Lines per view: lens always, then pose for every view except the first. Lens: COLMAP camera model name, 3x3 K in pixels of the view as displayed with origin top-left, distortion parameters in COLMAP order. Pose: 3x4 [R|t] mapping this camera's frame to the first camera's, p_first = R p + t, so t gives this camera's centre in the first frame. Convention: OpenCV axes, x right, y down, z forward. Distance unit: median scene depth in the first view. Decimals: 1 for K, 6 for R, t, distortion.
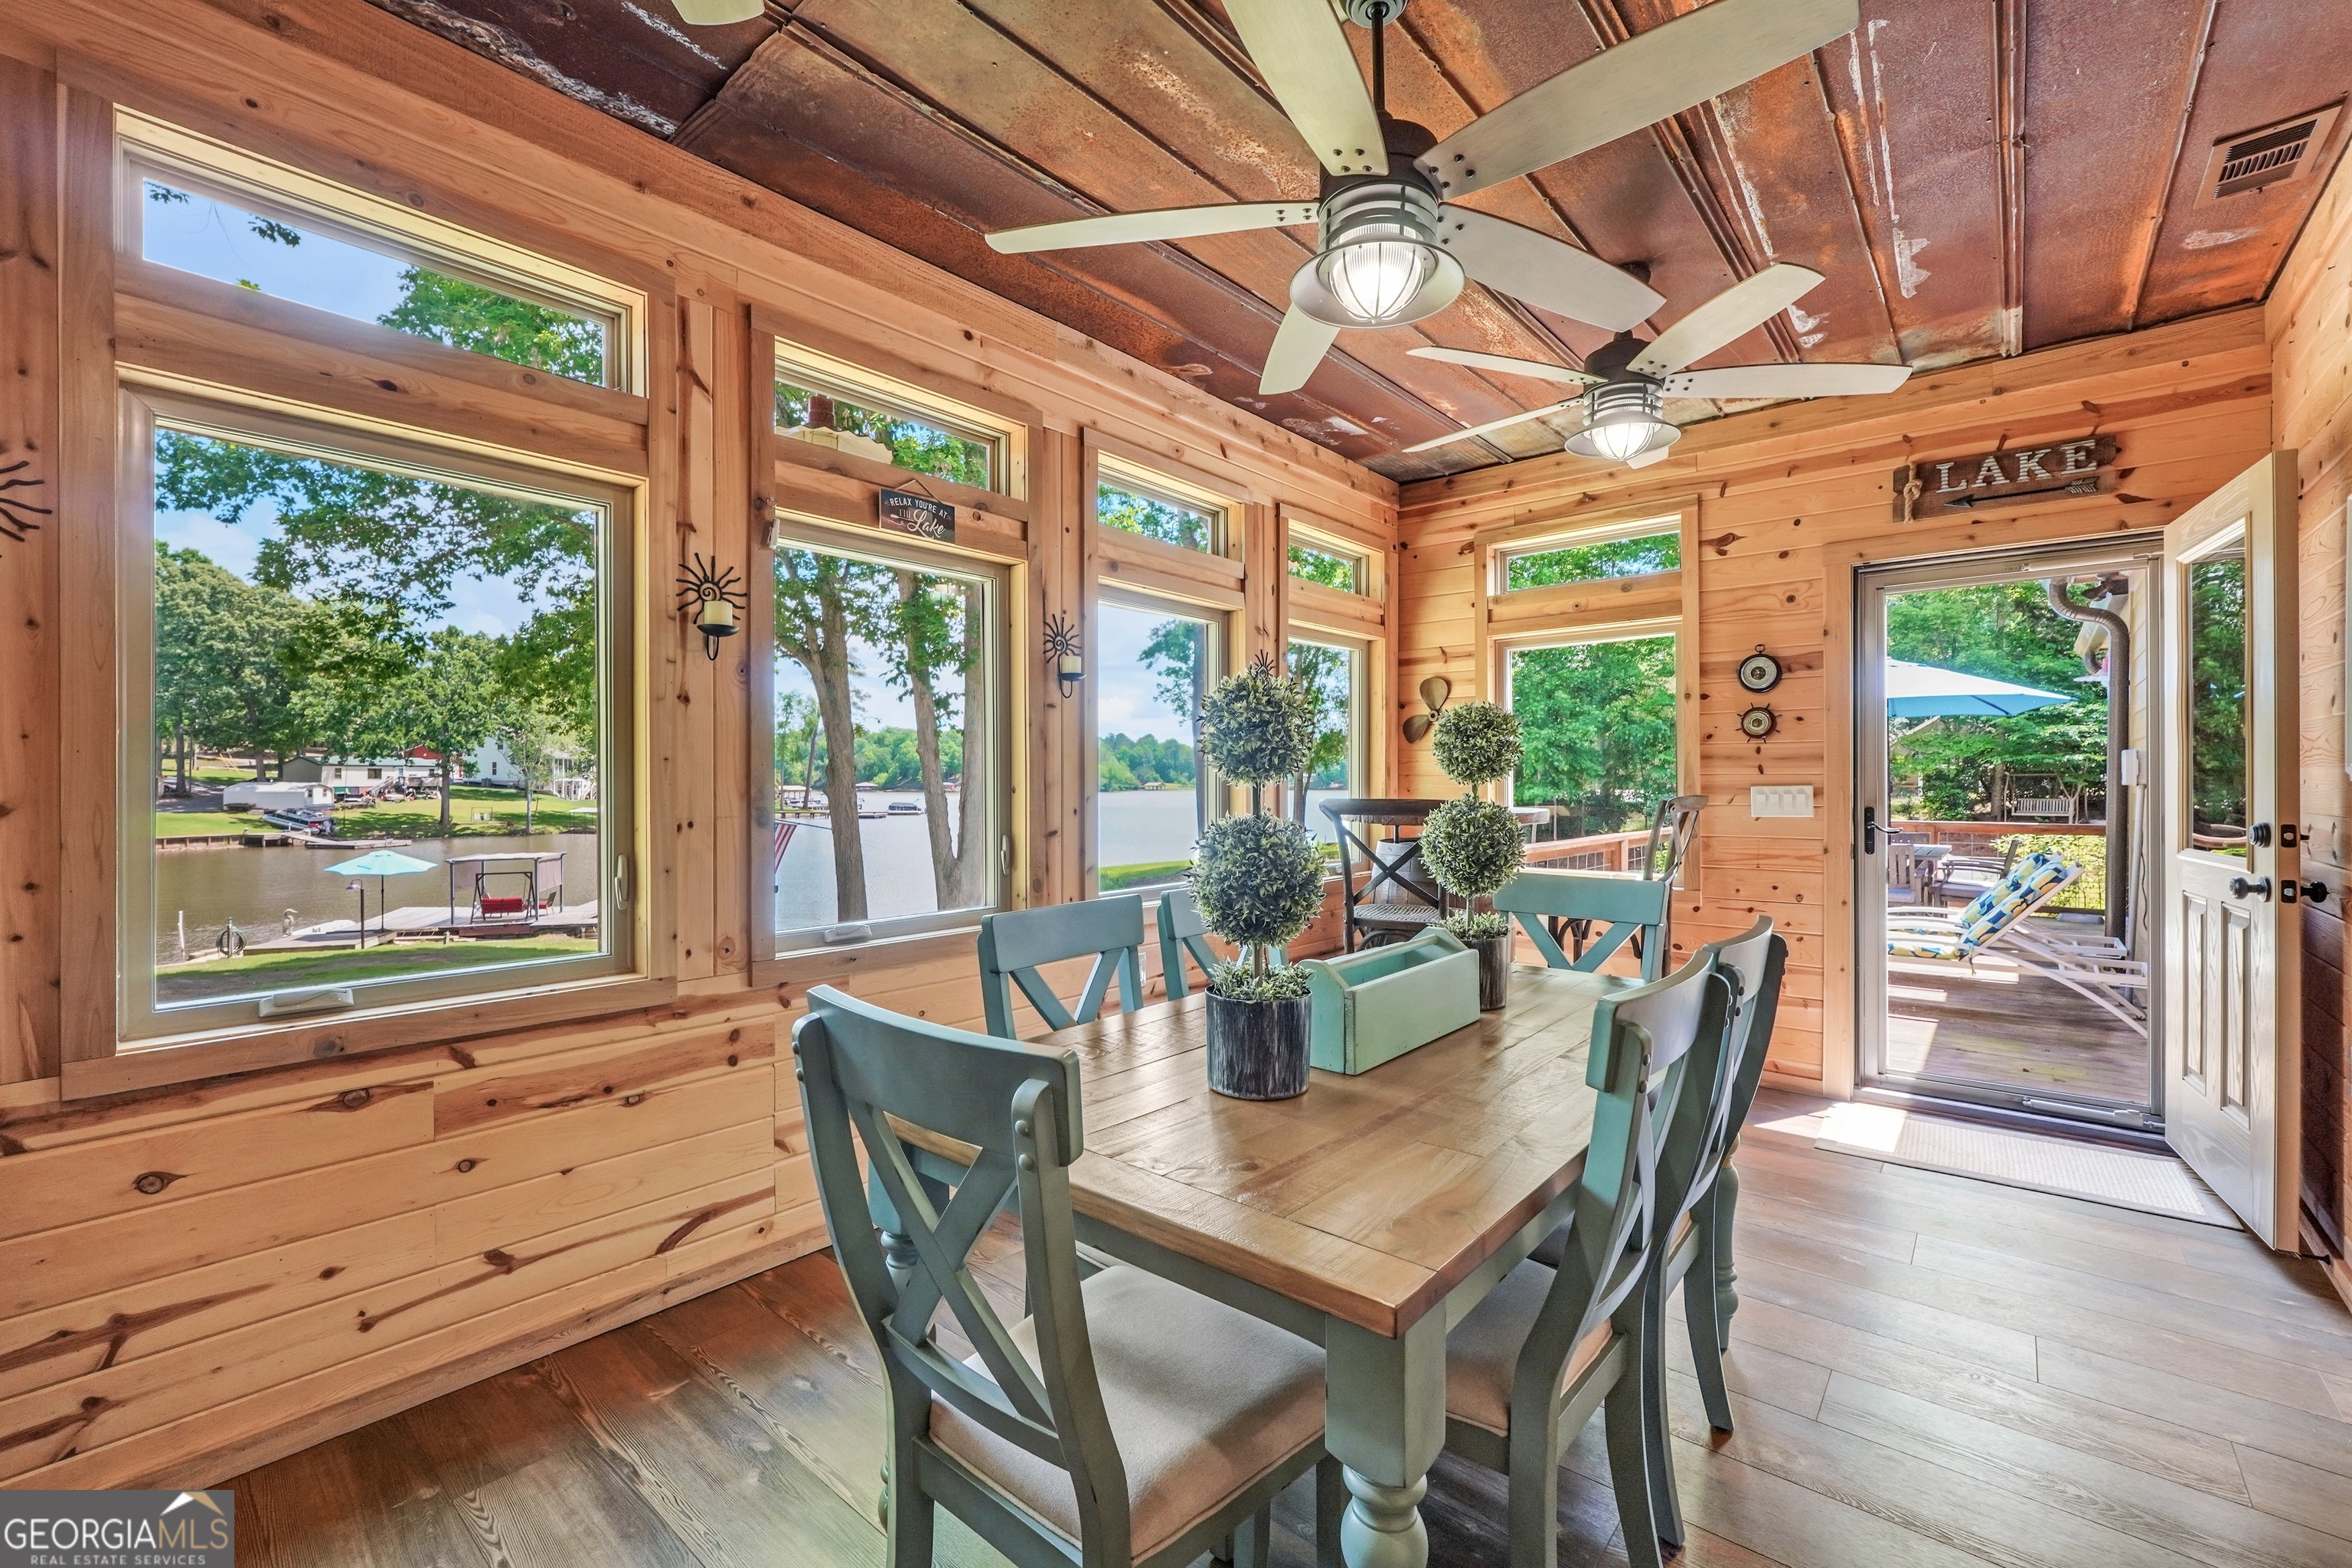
lens RADIAL K [[997.5, 0, 1143.9], [0, 997.5, 779.4], [0, 0, 1]] dist [-0.018680, 0.006834]
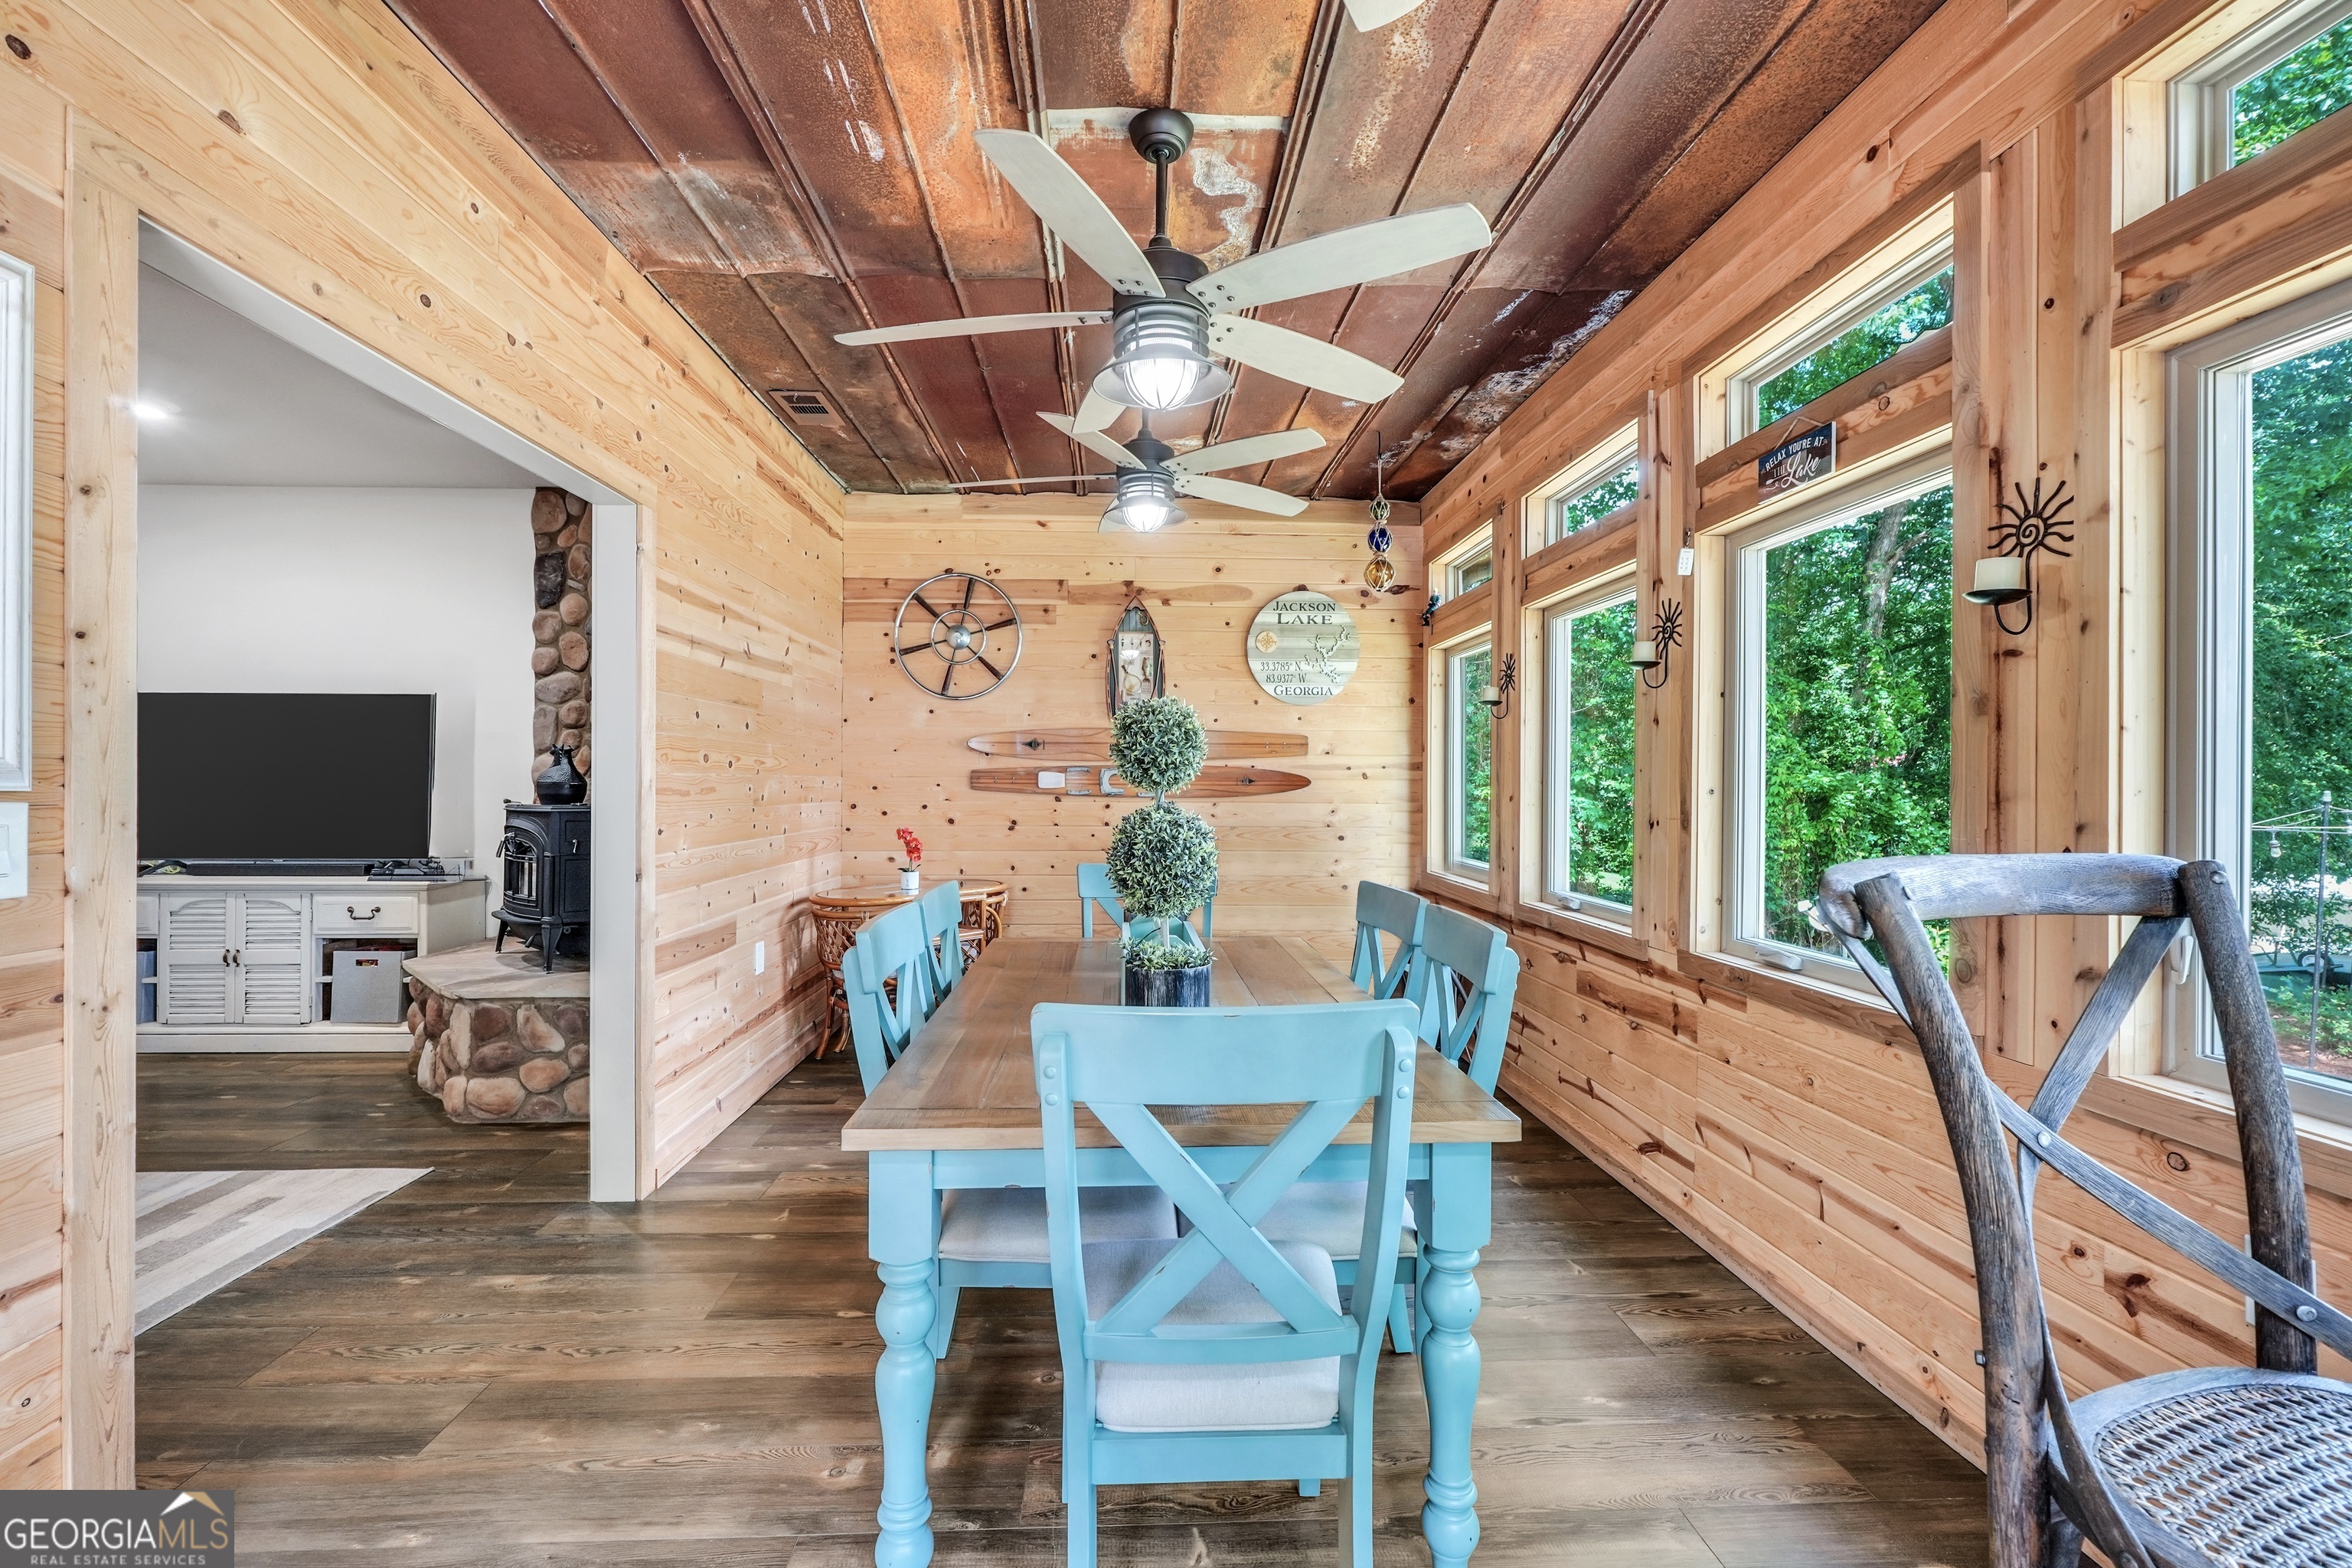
lens RADIAL K [[997.5, 0, 1168.1], [0, 997.5, 779.7], [0, 0, 1]] dist [-0.018680, 0.006834]
pose [[-0.712955, -0.003178, -0.701203, 0.611150], [-0.000350, 0.999991, -0.004176, -0.002404], [0.701210, -0.002732, -0.712950, 1.056537]]
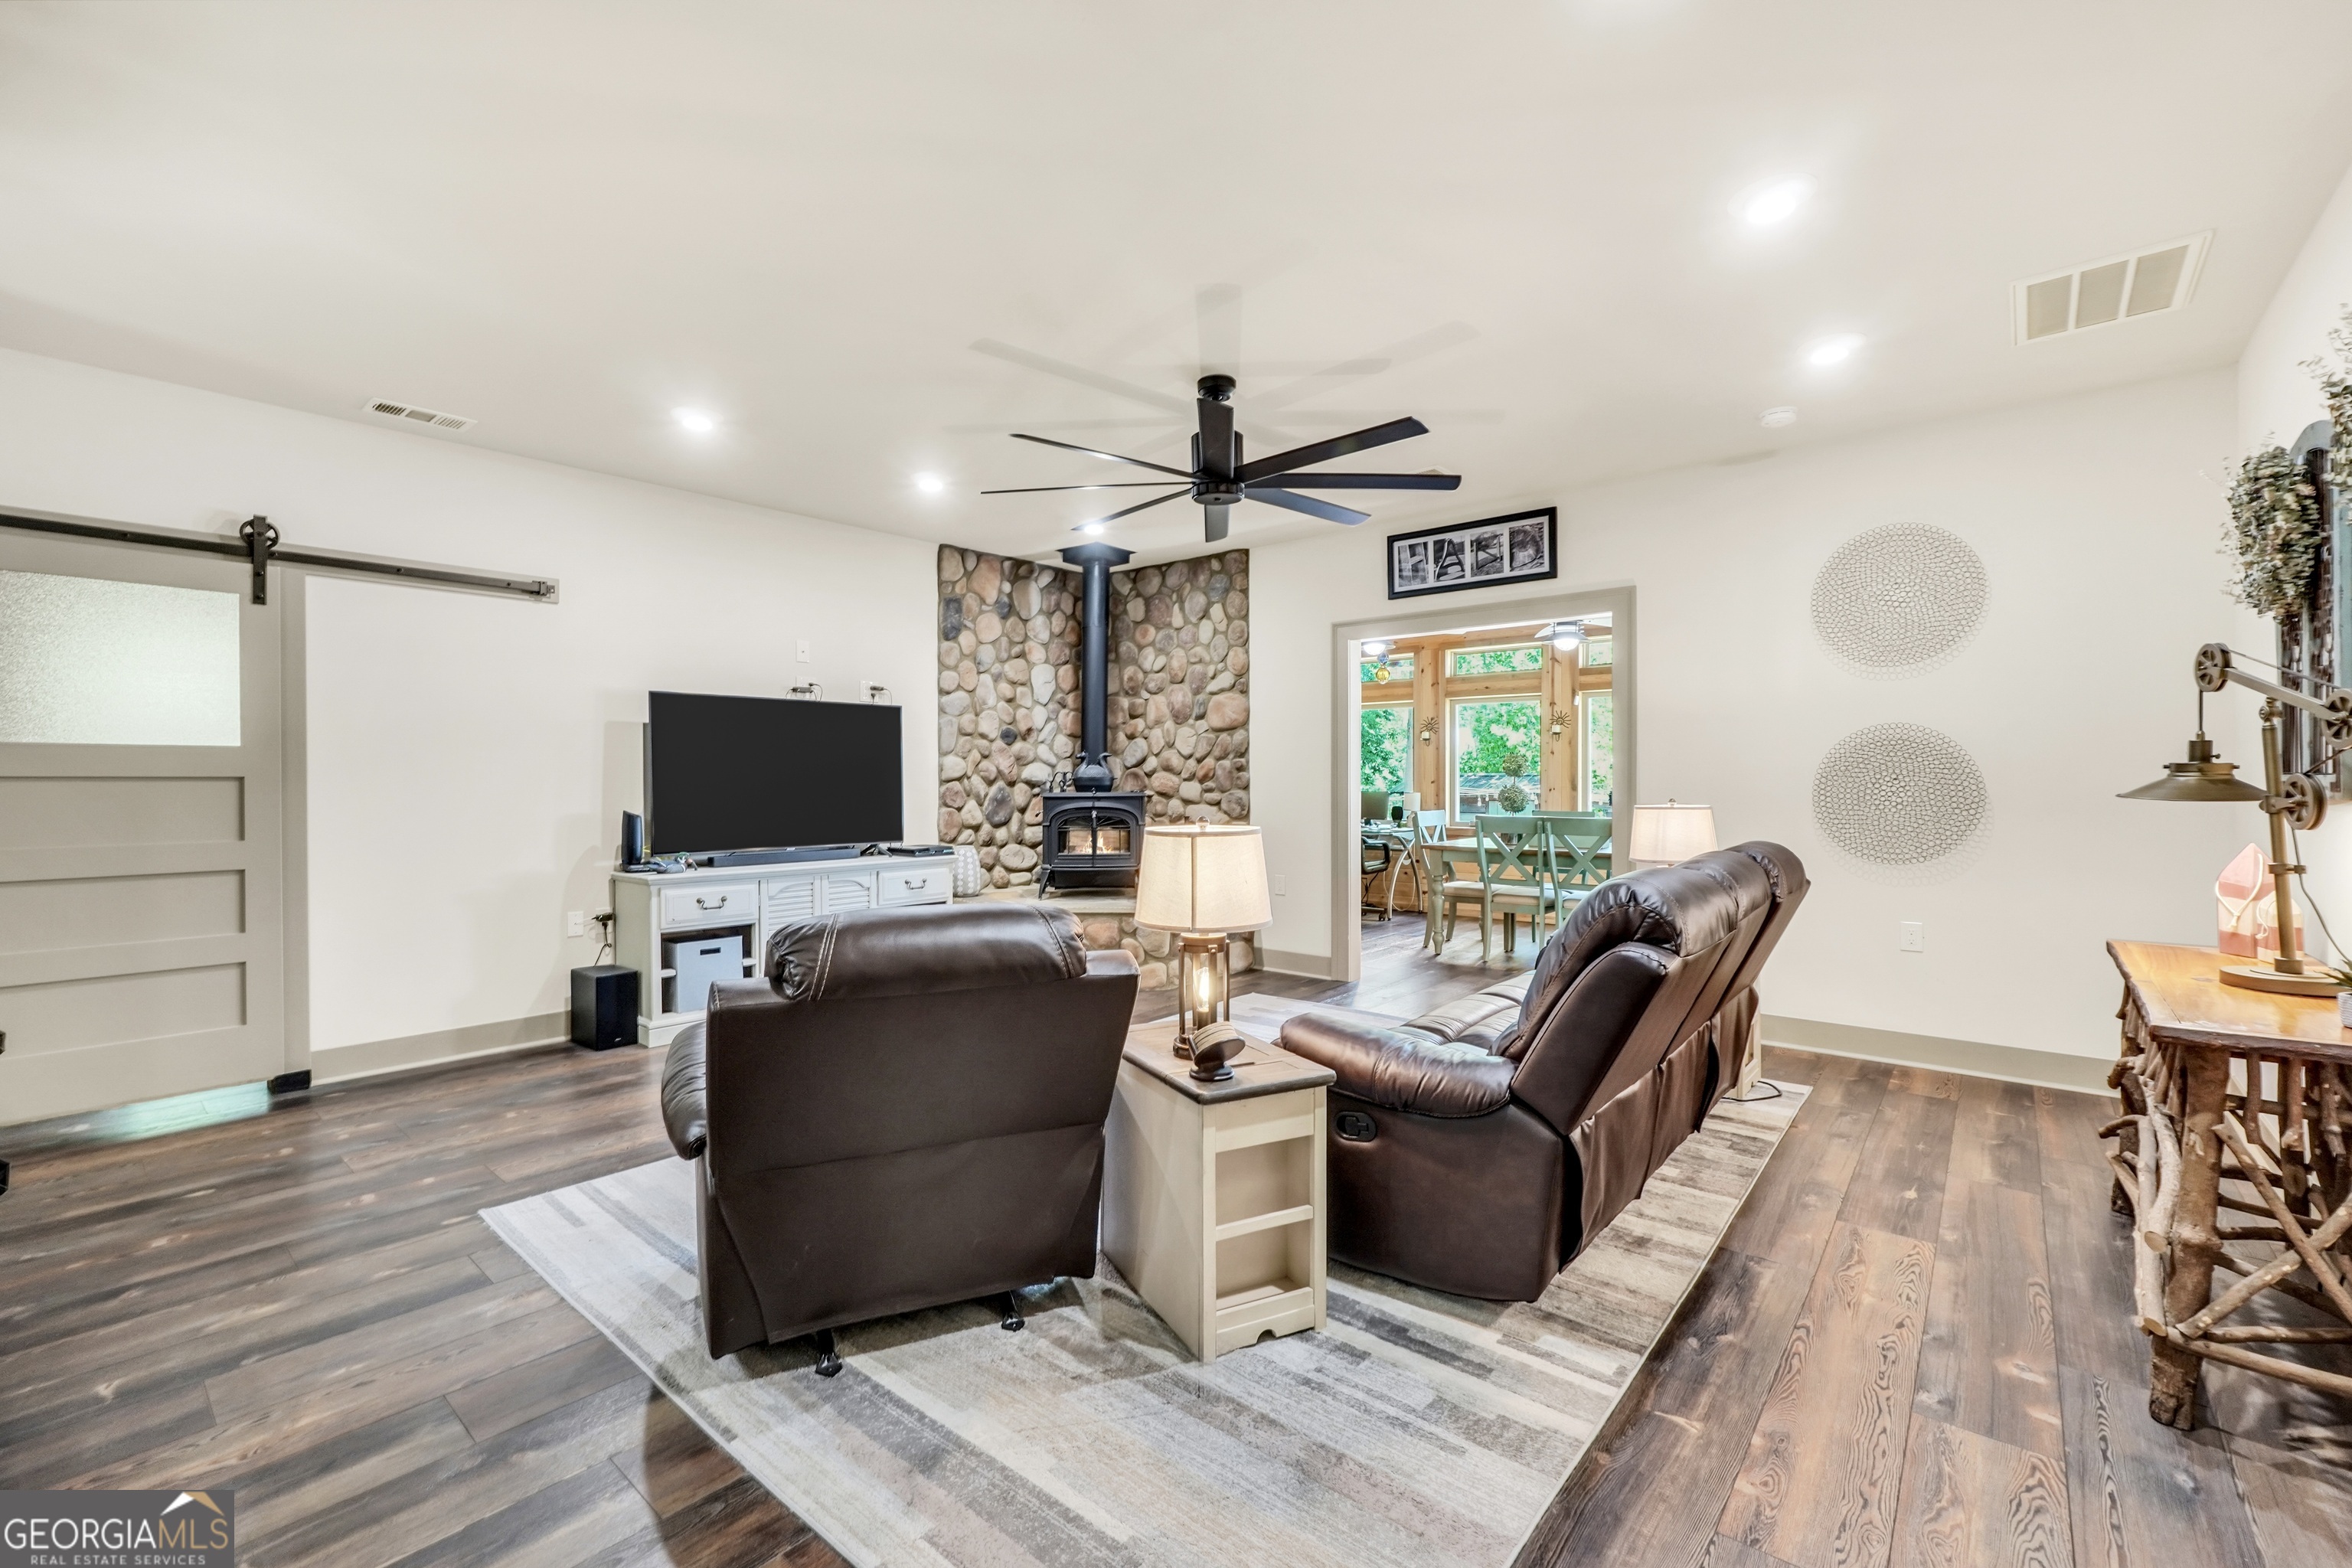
lens RADIAL K [[997.5, 0, 1193.5], [0, 997.5, 786.4], [0, 0, 1]] dist [-0.018680, 0.006834]
pose [[0.036660, 0.009132, -0.999286, 2.168965], [0.005519, 0.999941, 0.009341, -0.002995], [0.999313, -0.005857, 0.036608, -0.281793]]
